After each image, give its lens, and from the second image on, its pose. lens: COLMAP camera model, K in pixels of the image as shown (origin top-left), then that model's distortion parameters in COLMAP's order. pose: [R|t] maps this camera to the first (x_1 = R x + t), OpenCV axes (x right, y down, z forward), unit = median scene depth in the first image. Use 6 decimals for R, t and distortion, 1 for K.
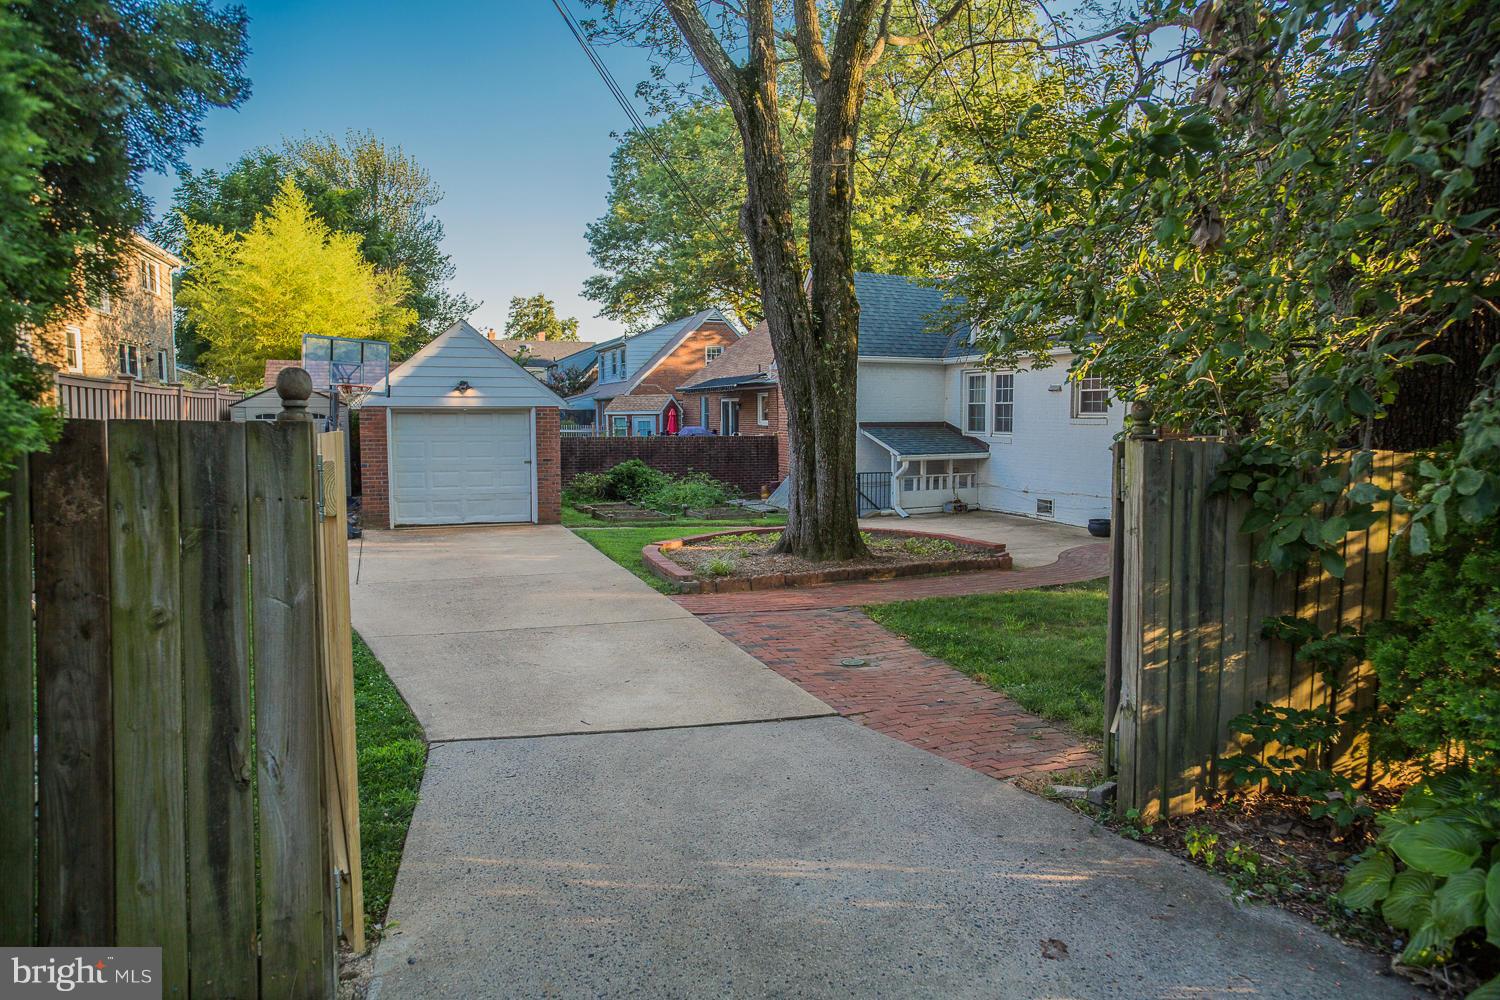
lens RADIAL K [[903.9, 0, 760.6], [0, 903.9, 484.4], [0, 0, 1]] dist [-0.088014, 0.083444]
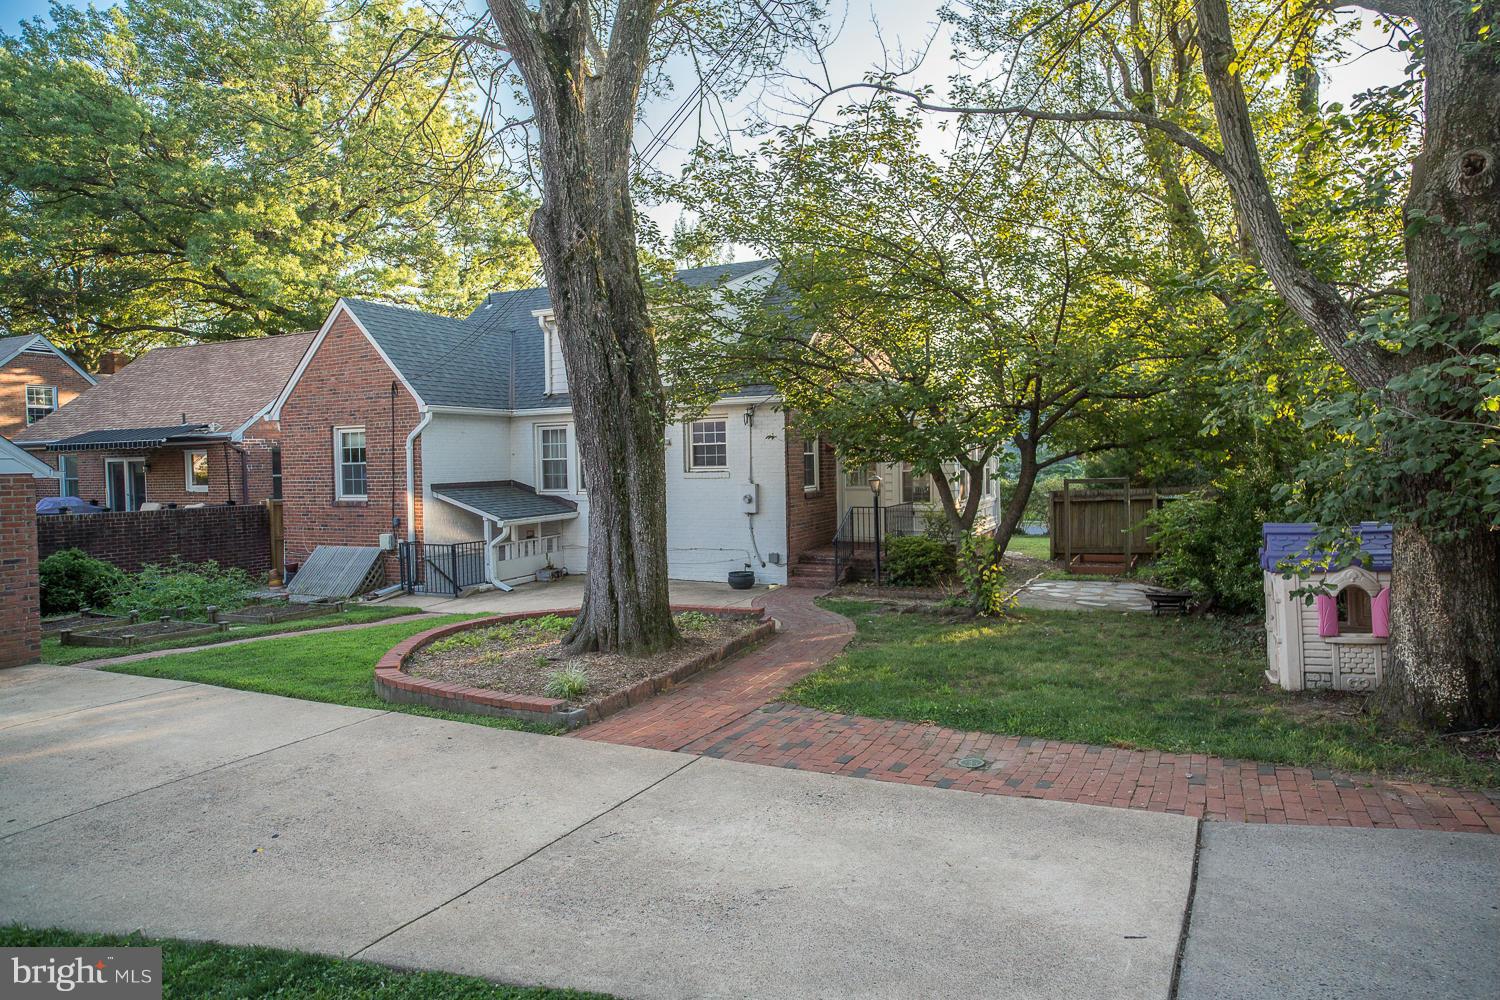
lens RADIAL K [[903.9, 0, 760.6], [0, 903.9, 484.4], [0, 0, 1]] dist [-0.088014, 0.083444]
pose [[0.738374, -0.033337, 0.673567, -0.264678], [0.072875, 0.996873, -0.030549, -0.024223], [-0.670442, 0.071643, 0.738495, 0.209669]]
